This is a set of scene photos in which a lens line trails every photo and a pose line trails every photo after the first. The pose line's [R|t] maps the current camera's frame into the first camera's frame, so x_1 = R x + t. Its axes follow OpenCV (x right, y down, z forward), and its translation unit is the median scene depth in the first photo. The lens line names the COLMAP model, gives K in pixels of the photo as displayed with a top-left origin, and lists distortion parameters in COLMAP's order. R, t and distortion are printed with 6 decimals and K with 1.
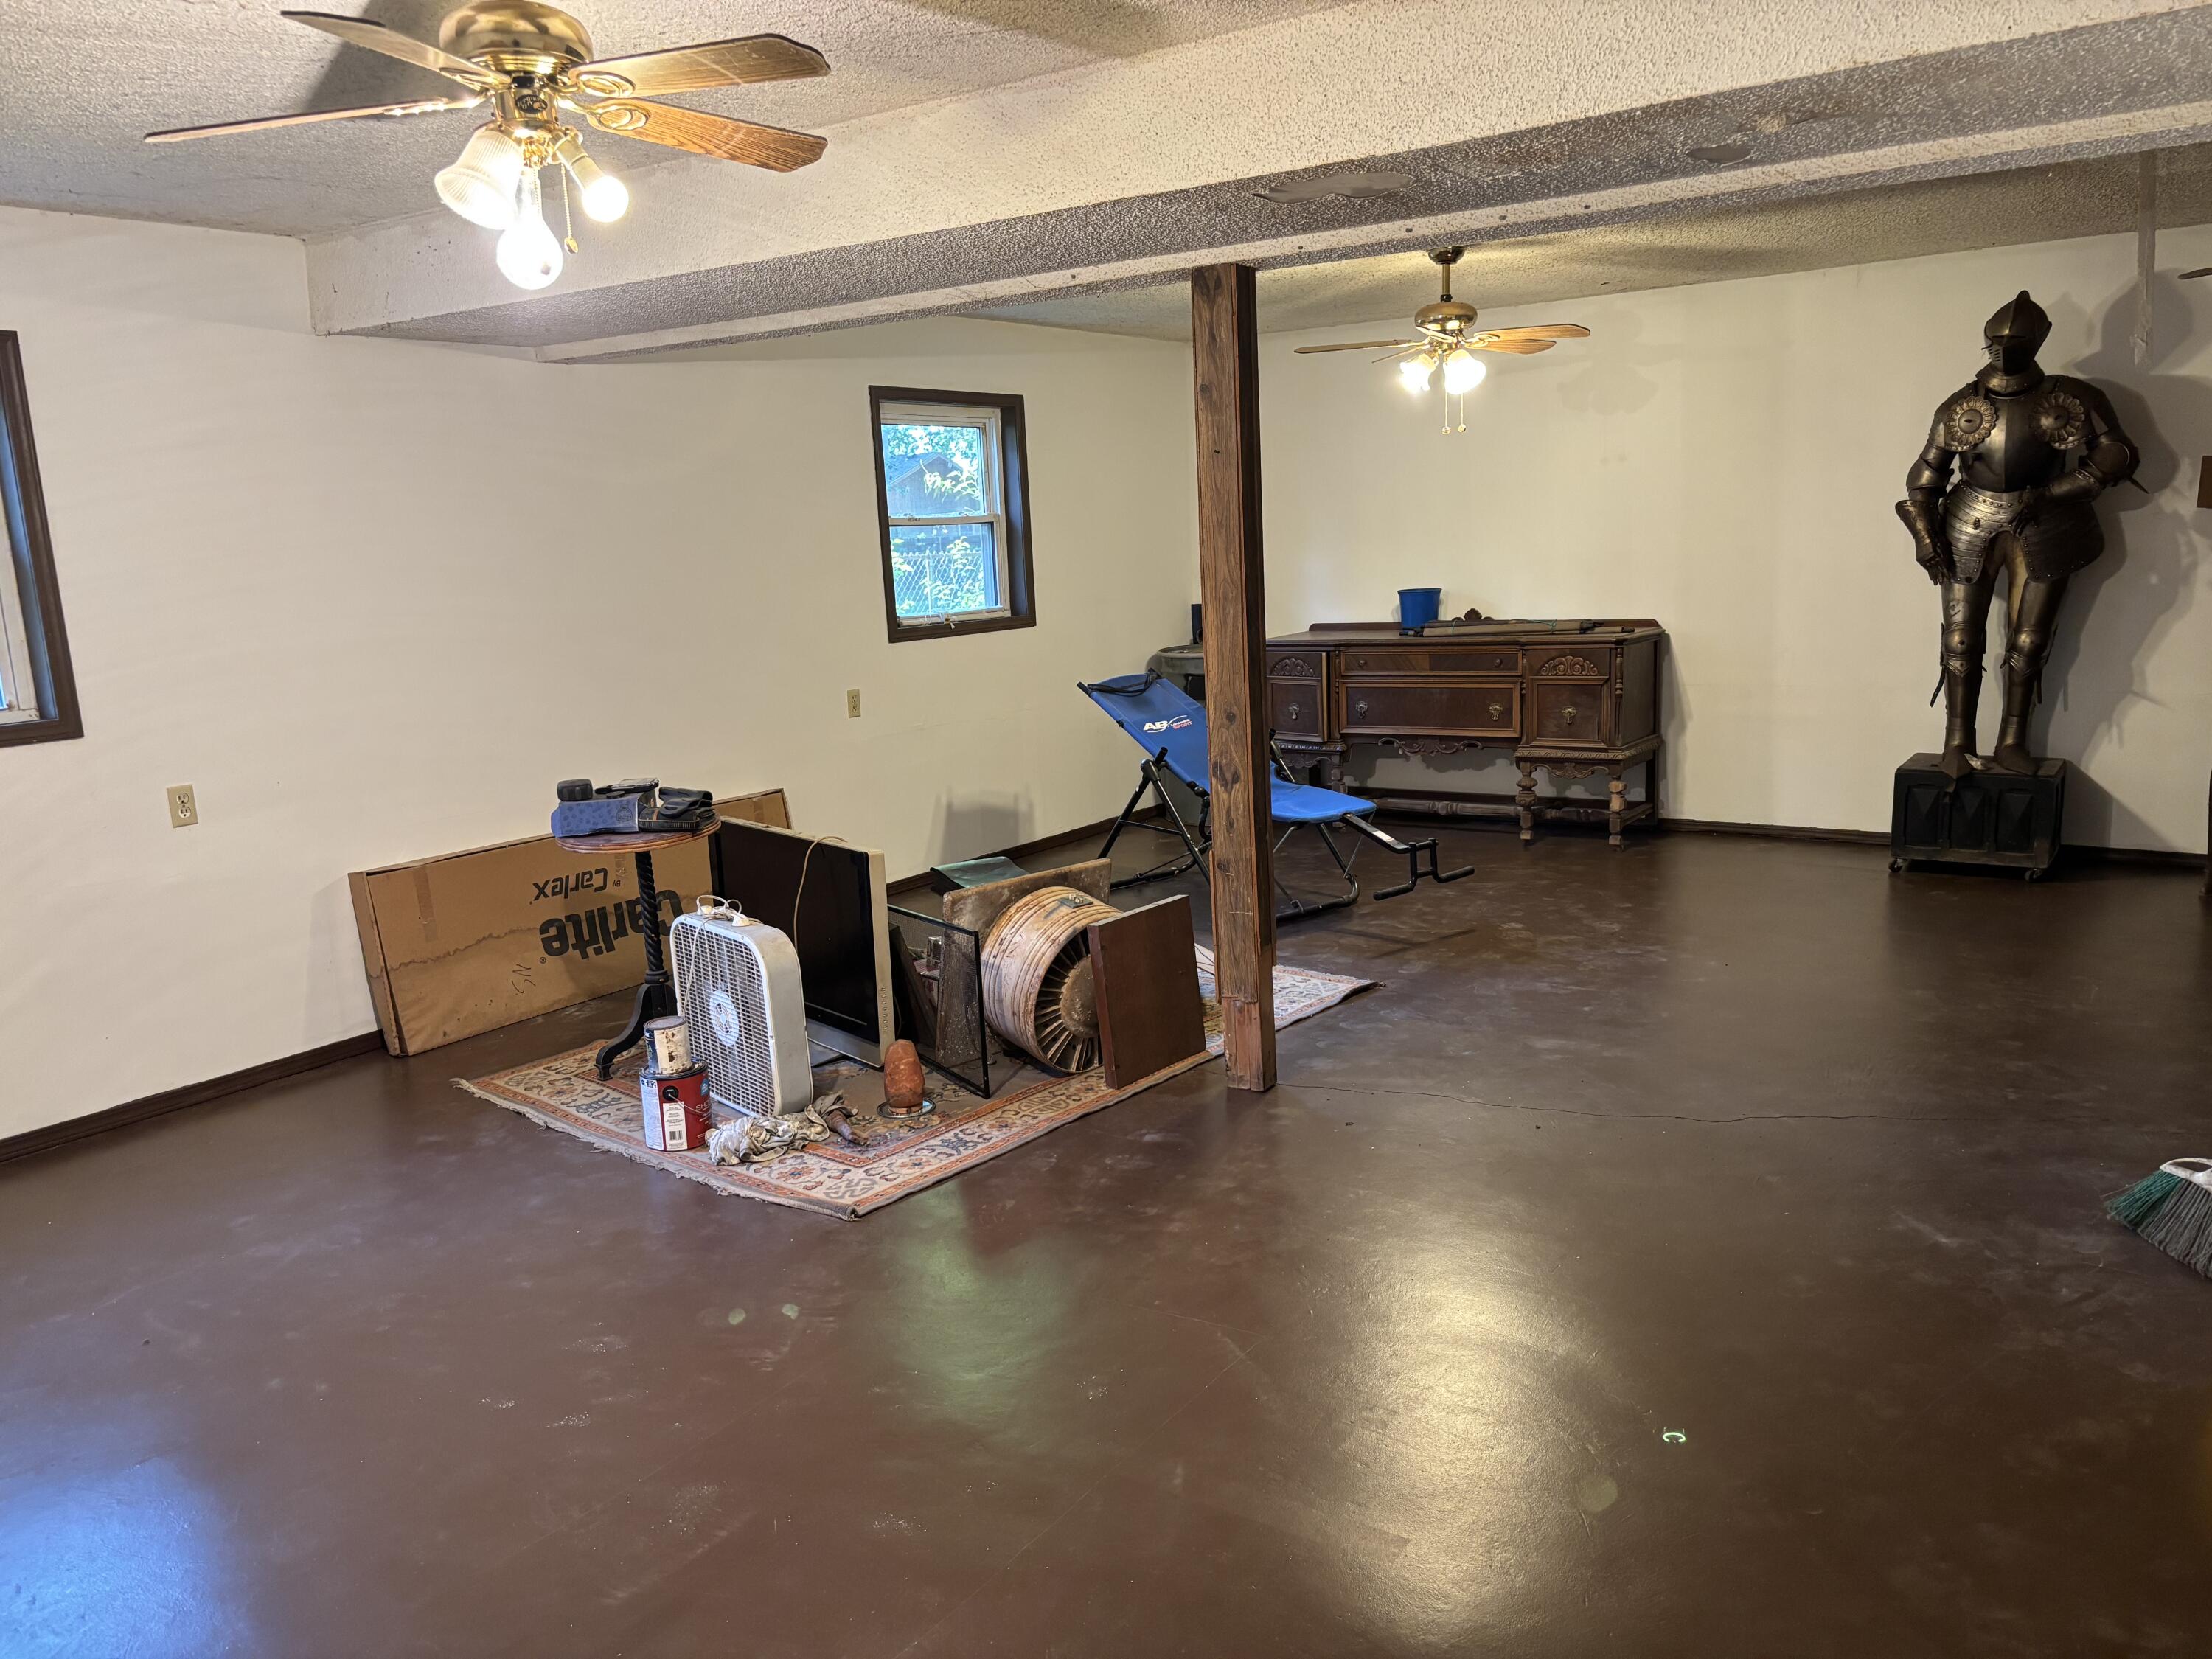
lens RADIAL K [[1652.8, 0, 1106.7], [0, 1652.8, 842.6], [0, 0, 1]] dist [0.097235, -0.131908]
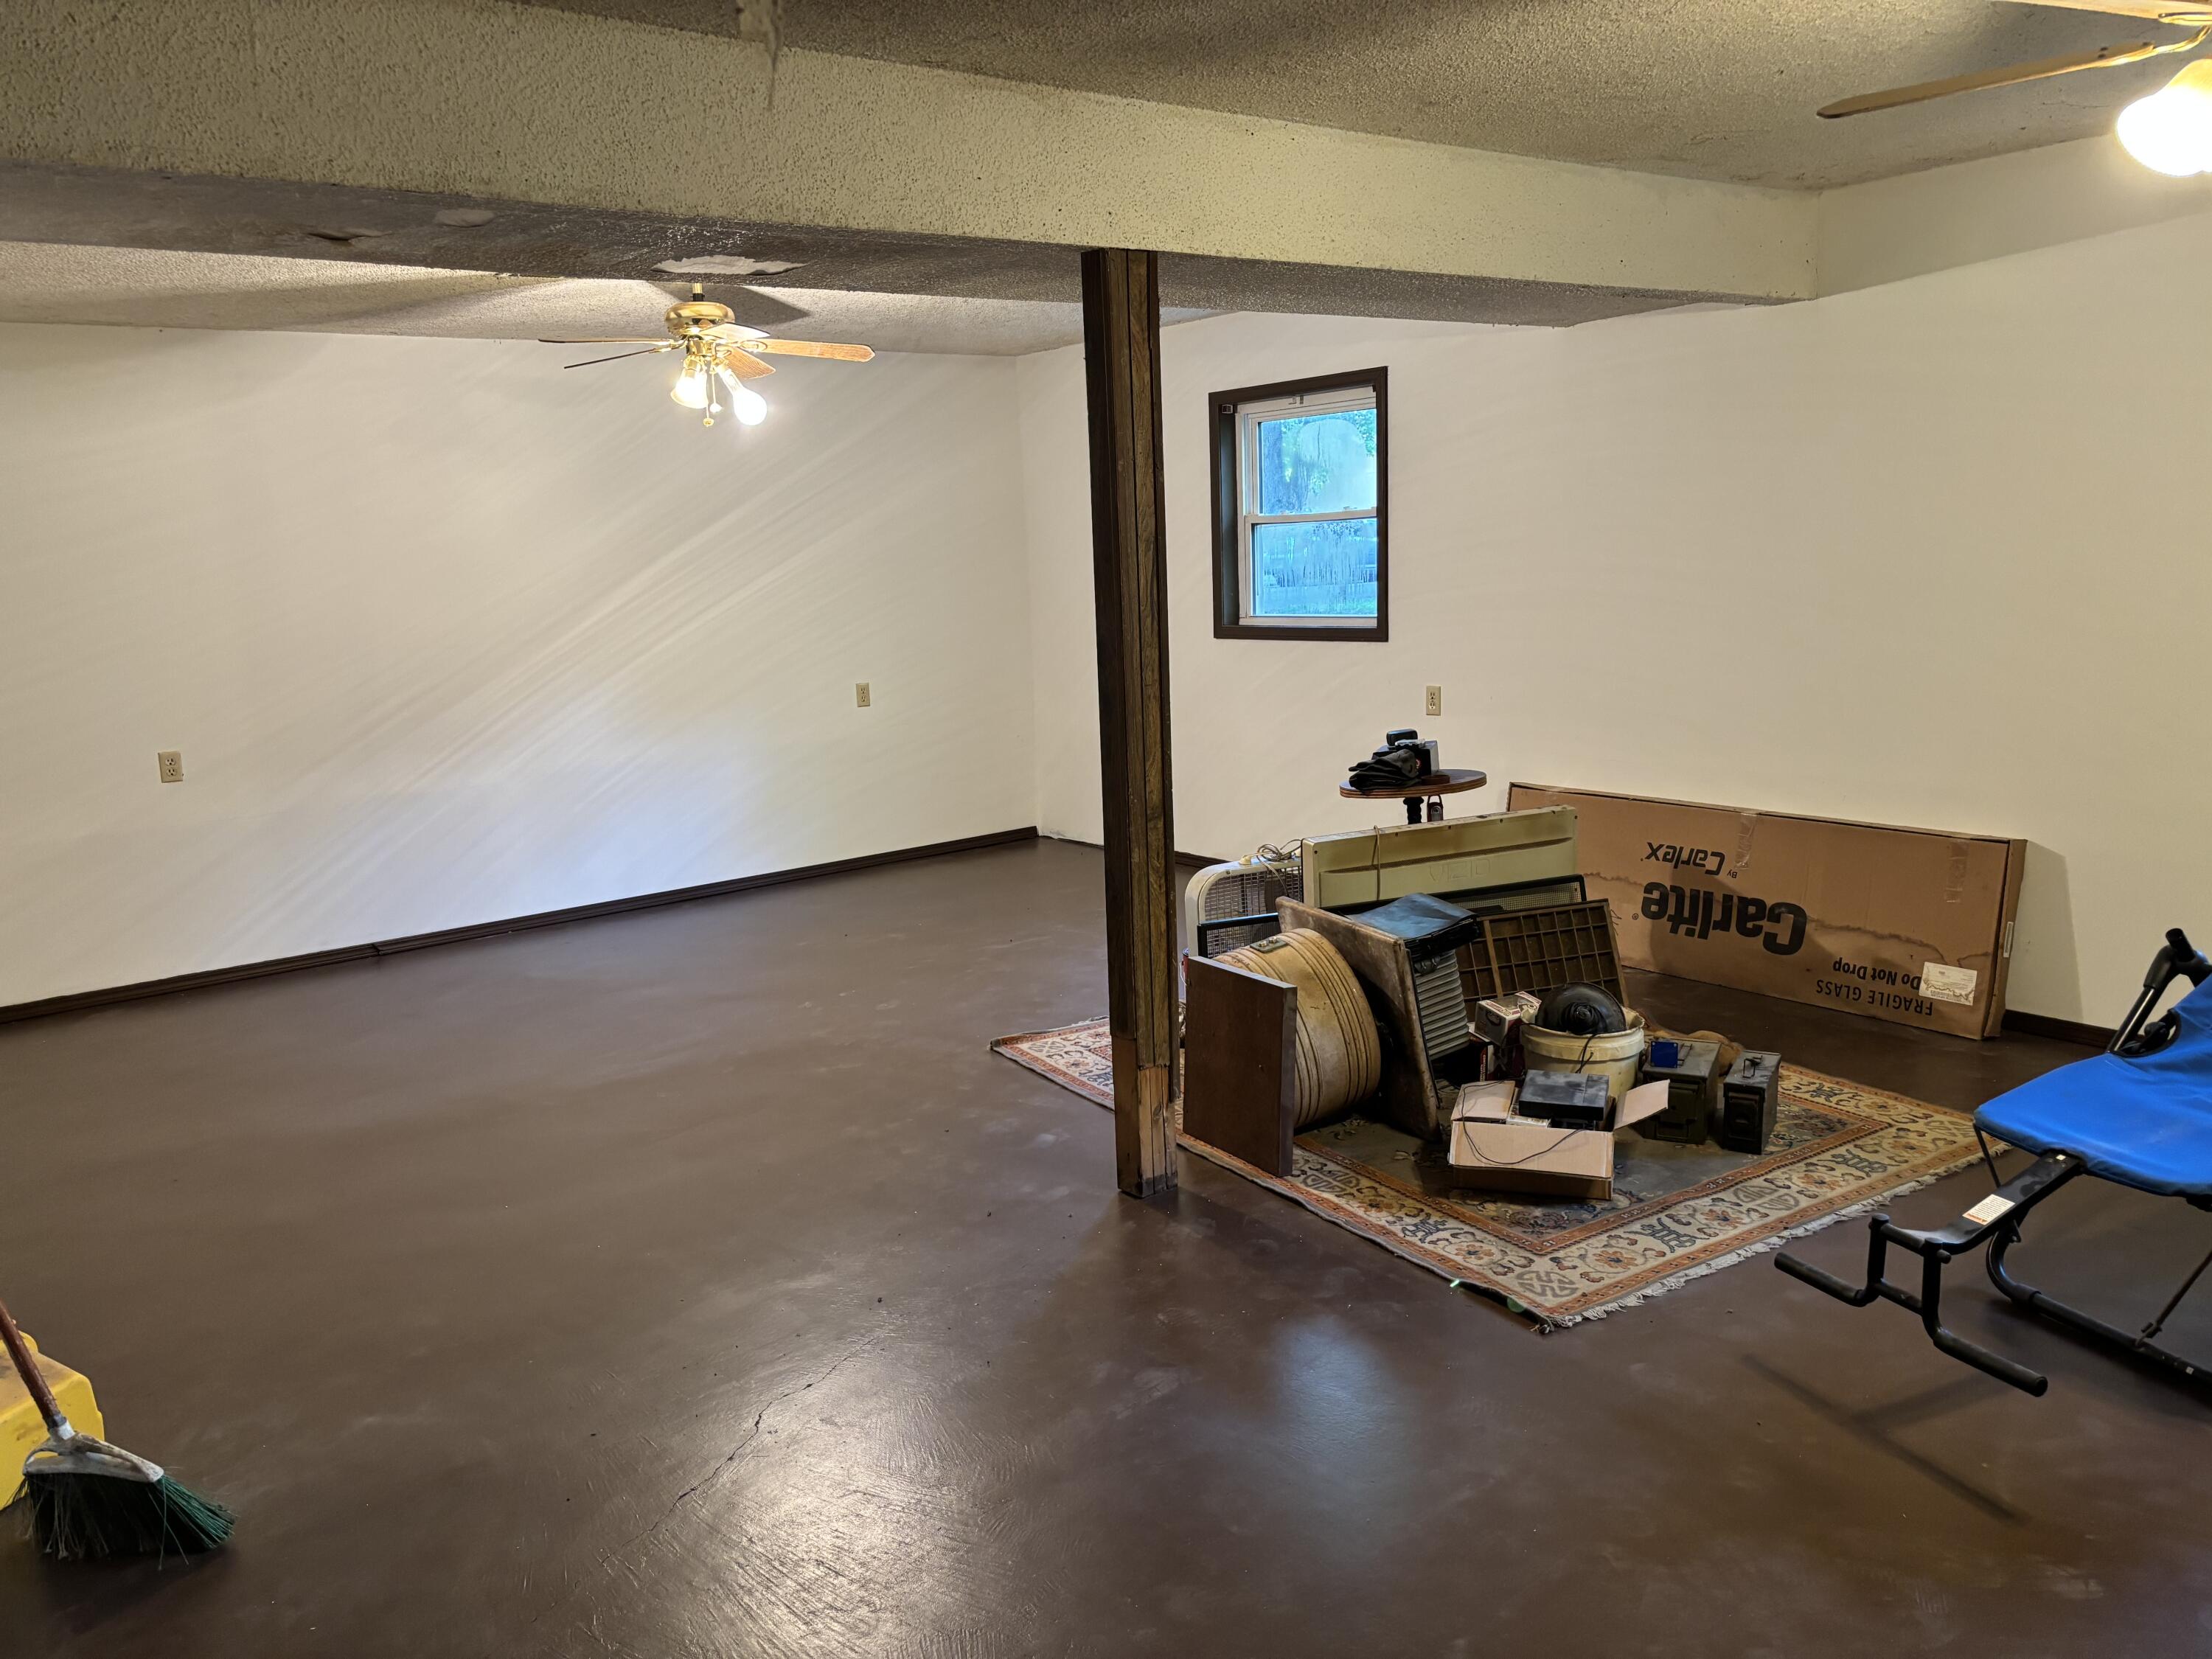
lens RADIAL K [[1684.2, 0, 1105.3], [0, 1684.2, 867.9], [0, 0, 1]] dist [0.002024, -0.004354]
pose [[-0.319940, 0.234265, -0.918019, 0.680768], [-0.116338, 0.951902, 0.283457, -0.204878], [0.940268, 0.197490, -0.277298, 0.935818]]
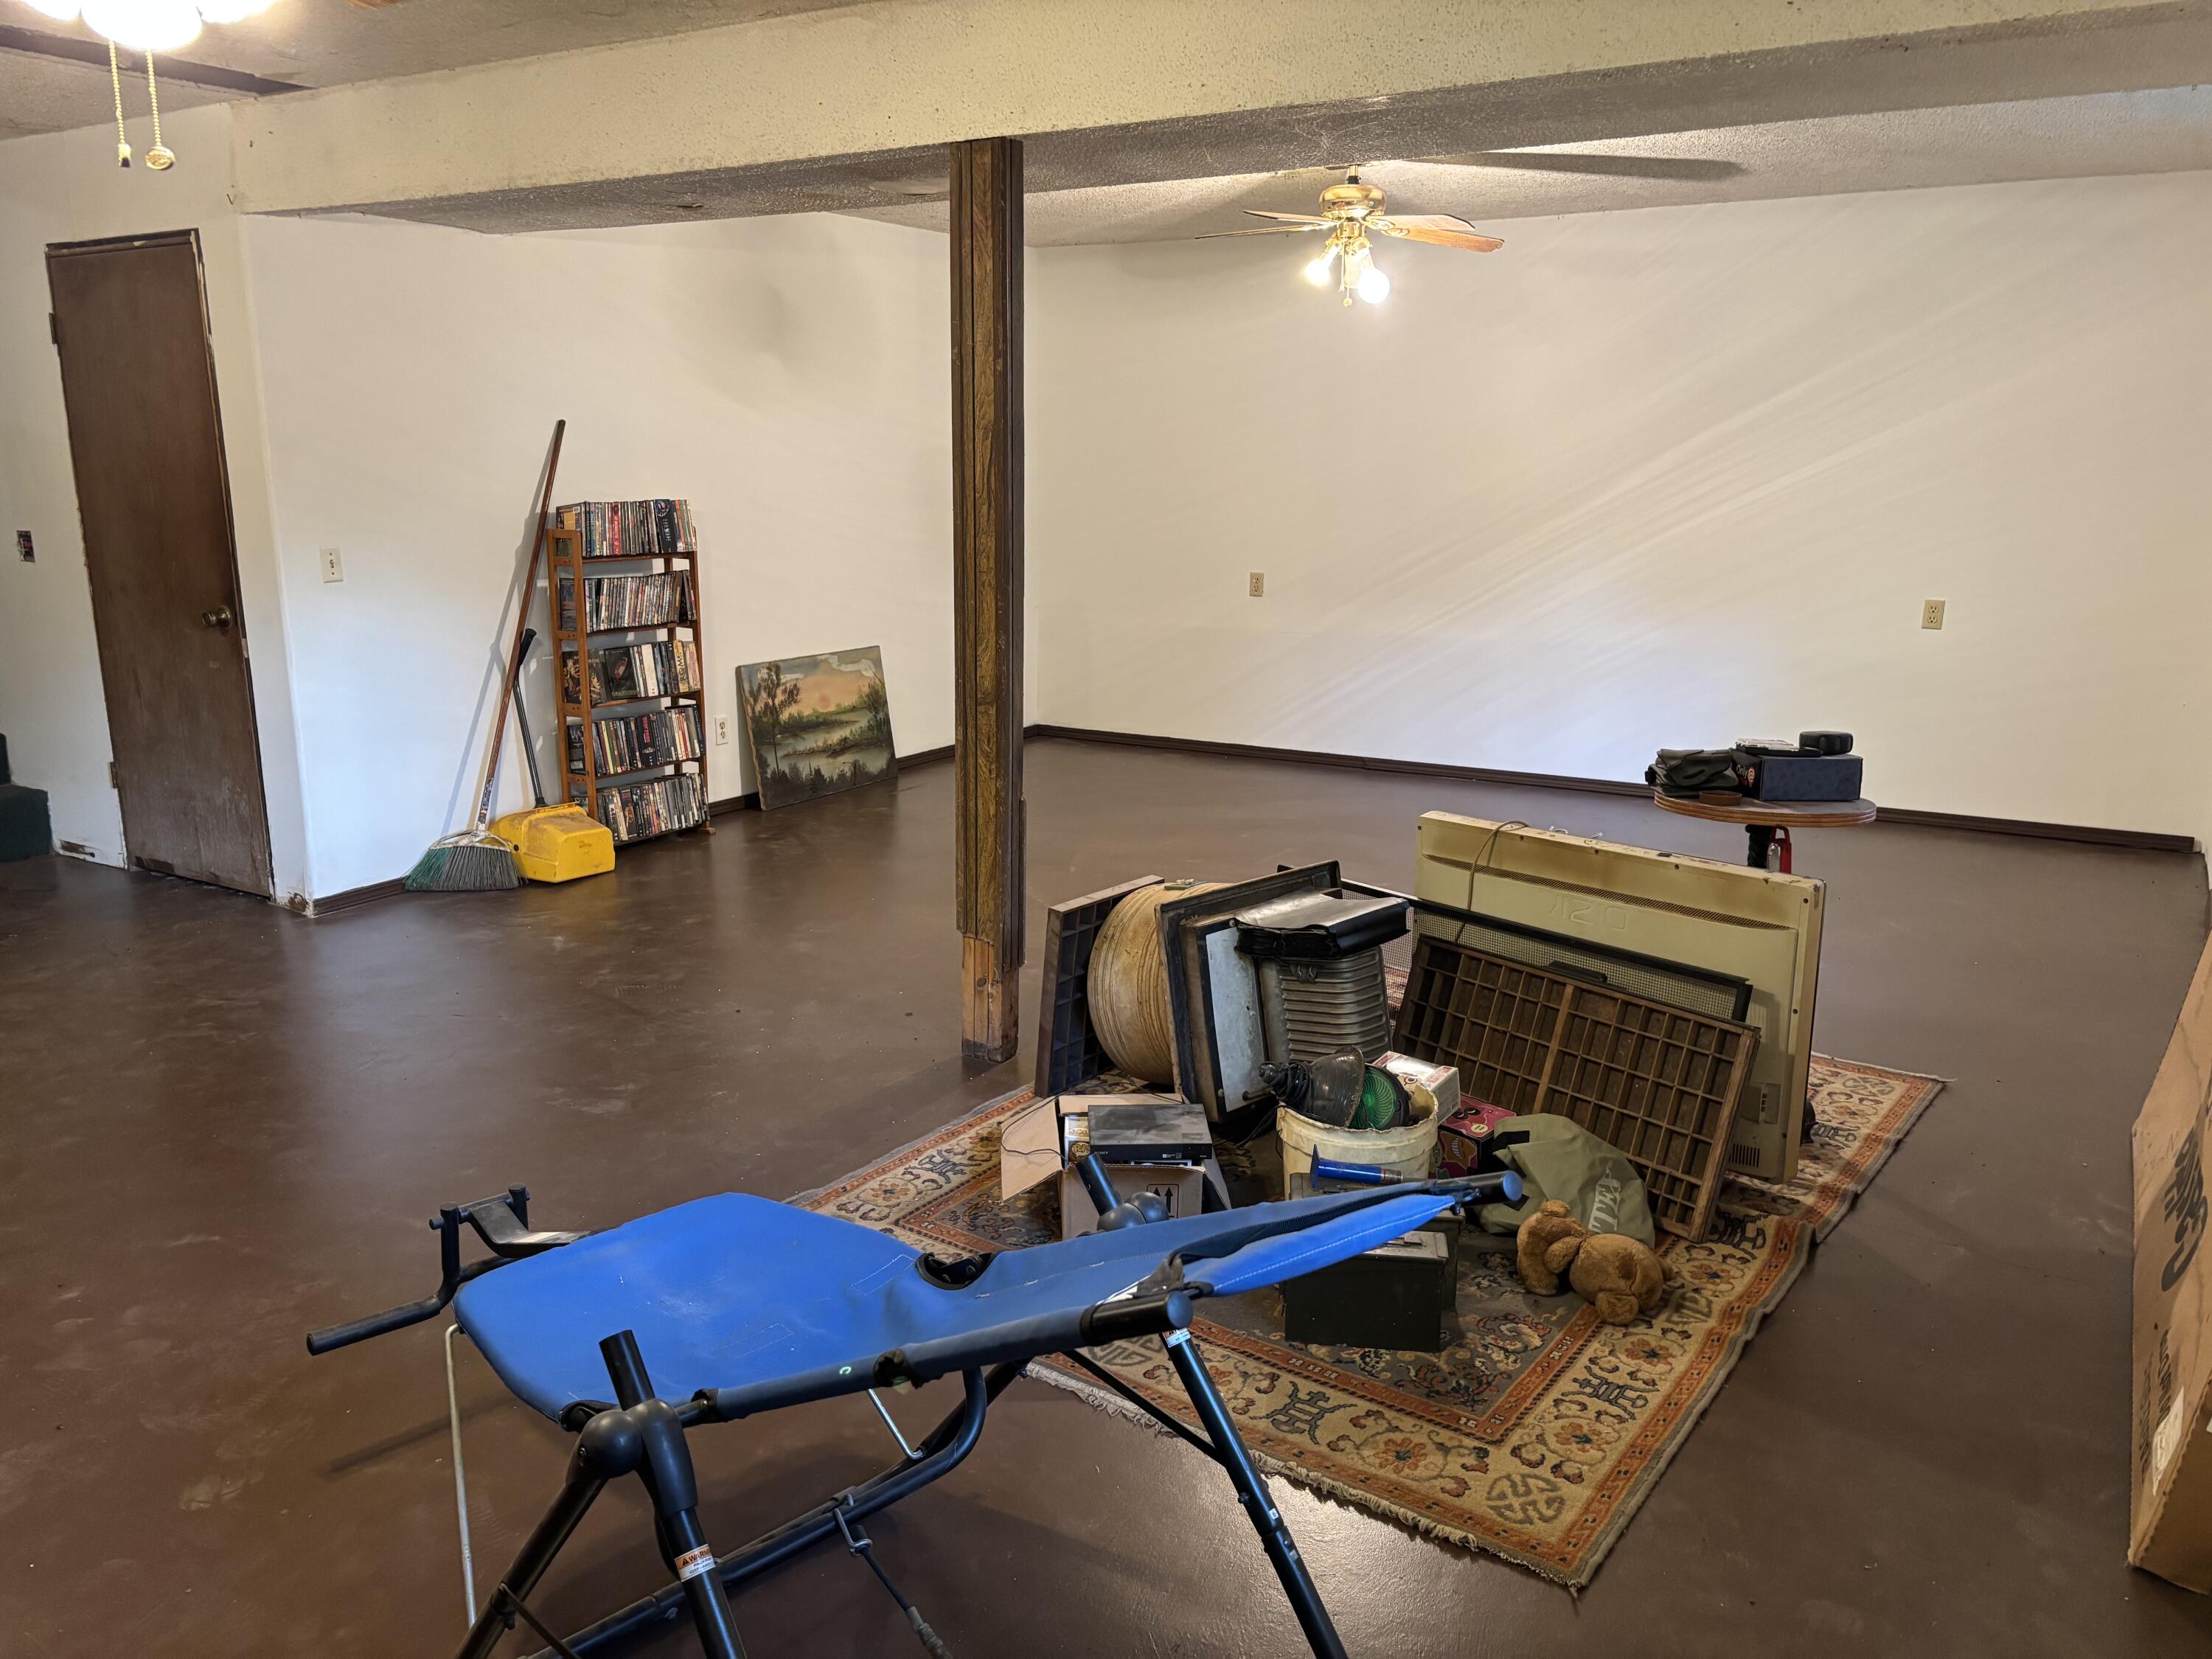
lens RADIAL K [[1673.4, 0, 1058.4], [0, 1673.4, 836.2], [0, 0, 1]] dist [0.095601, -0.153131]
pose [[-0.998766, 0.042216, -0.026159, 0.054910], [0.028114, 0.914800, 0.402927, -0.262799], [0.040940, 0.401694, -0.914858, 1.412854]]
